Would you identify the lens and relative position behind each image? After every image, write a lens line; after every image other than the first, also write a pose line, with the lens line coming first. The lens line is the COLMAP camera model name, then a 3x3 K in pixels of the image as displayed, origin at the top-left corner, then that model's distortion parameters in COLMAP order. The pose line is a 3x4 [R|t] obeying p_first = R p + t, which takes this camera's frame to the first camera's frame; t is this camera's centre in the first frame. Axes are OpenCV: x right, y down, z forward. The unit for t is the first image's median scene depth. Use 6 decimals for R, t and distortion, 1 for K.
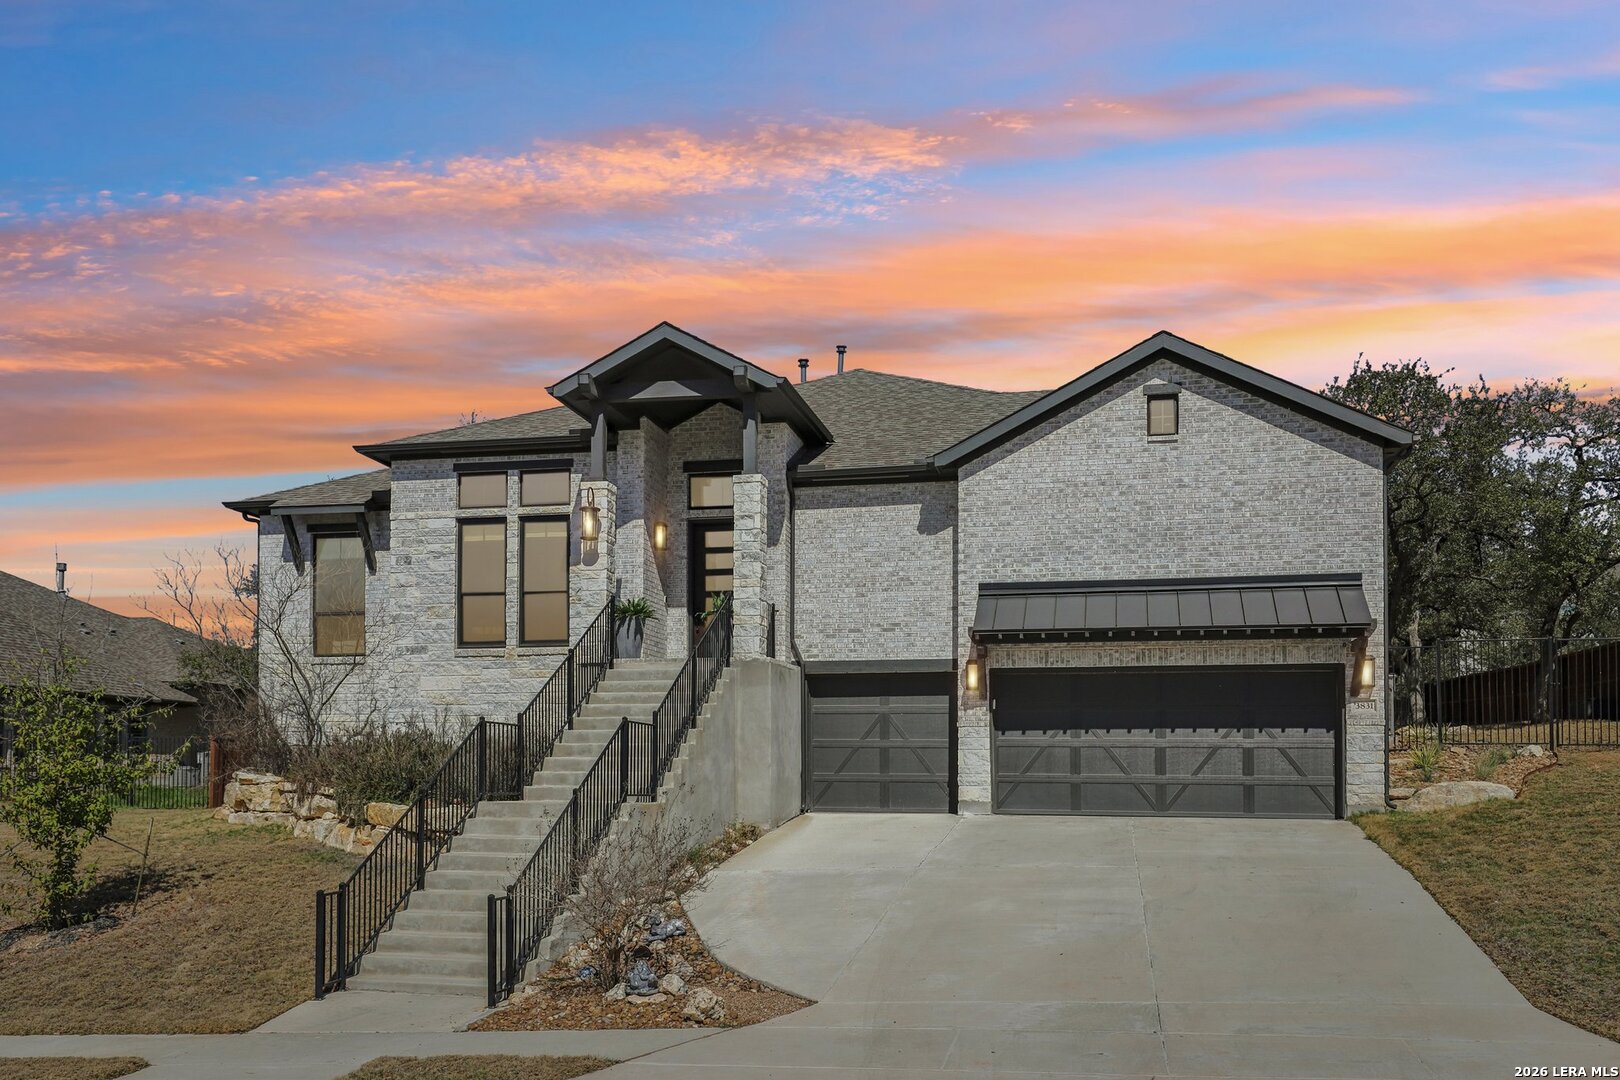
lens RADIAL K [[1352.0, 0, 810.0], [0, 1352.0, 540.0], [0, 0, 1]] dist [-0.002073, 0.004015]
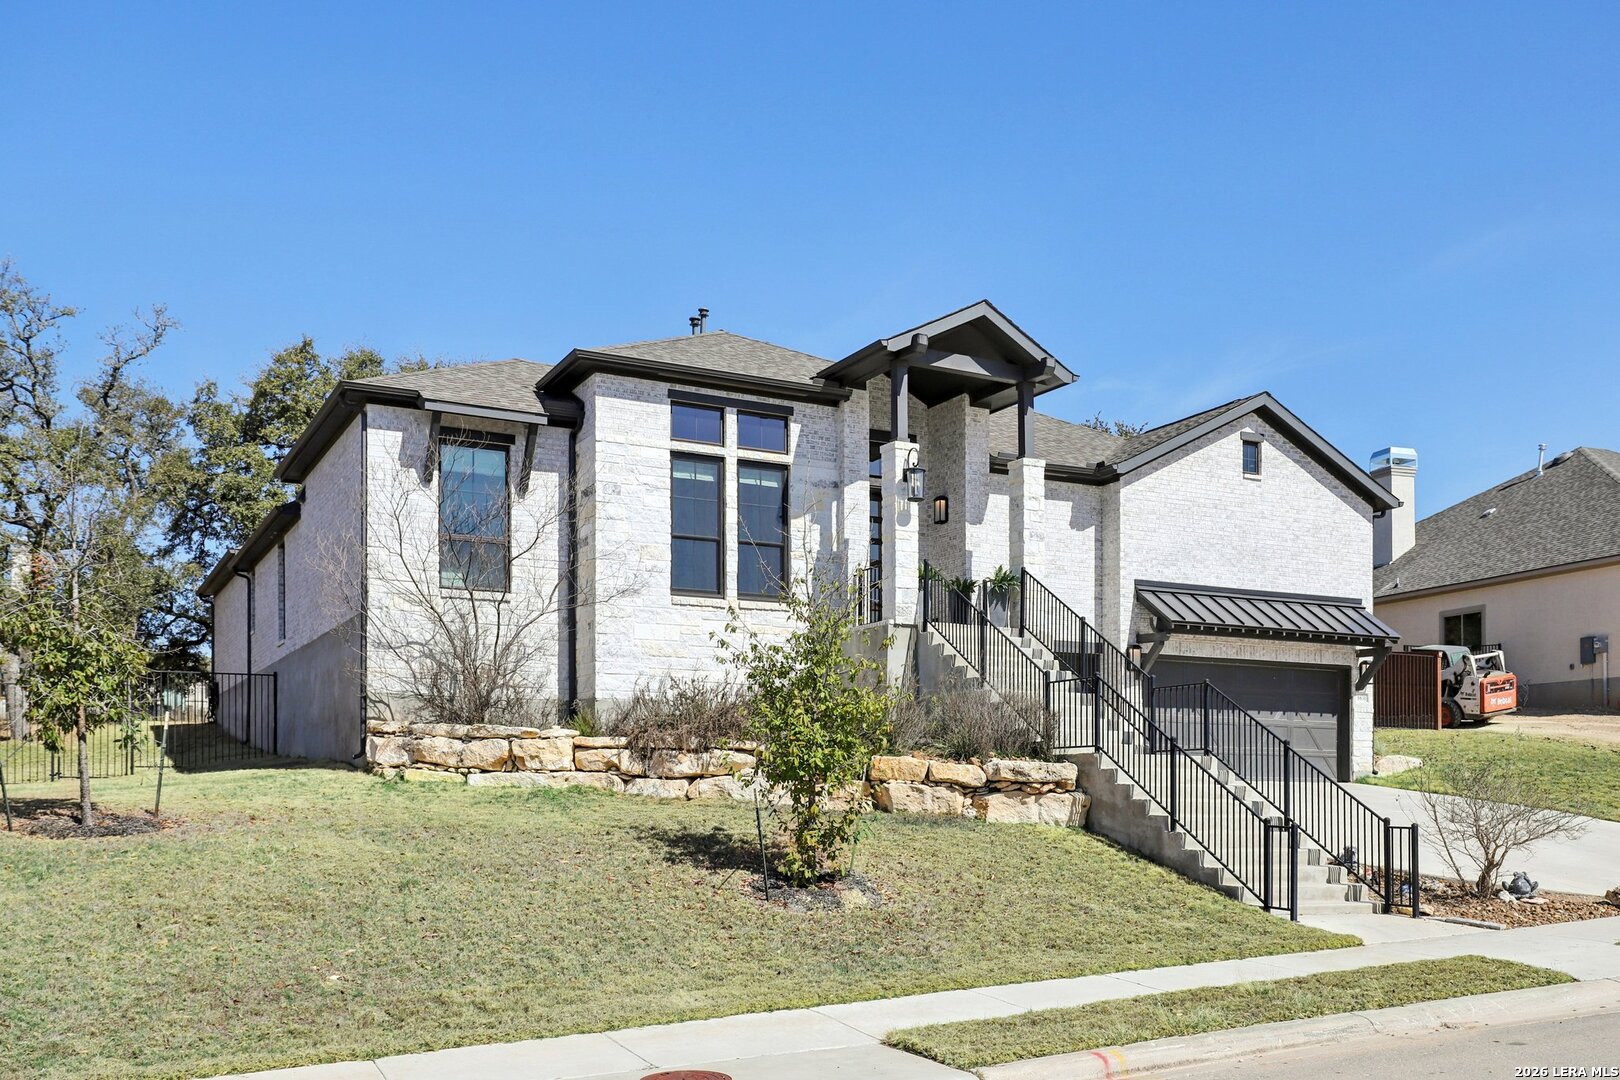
lens RADIAL K [[1485.0, 0, 810.0], [0, 1485.0, 540.0], [0, 0, 1]] dist [0.008538, 0.002262]
pose [[0.768970, 0.106720, 0.630315, -0.893486], [-0.116547, 0.992847, -0.025917, 0.064201], [-0.628572, -0.053532, 0.775907, 0.191155]]
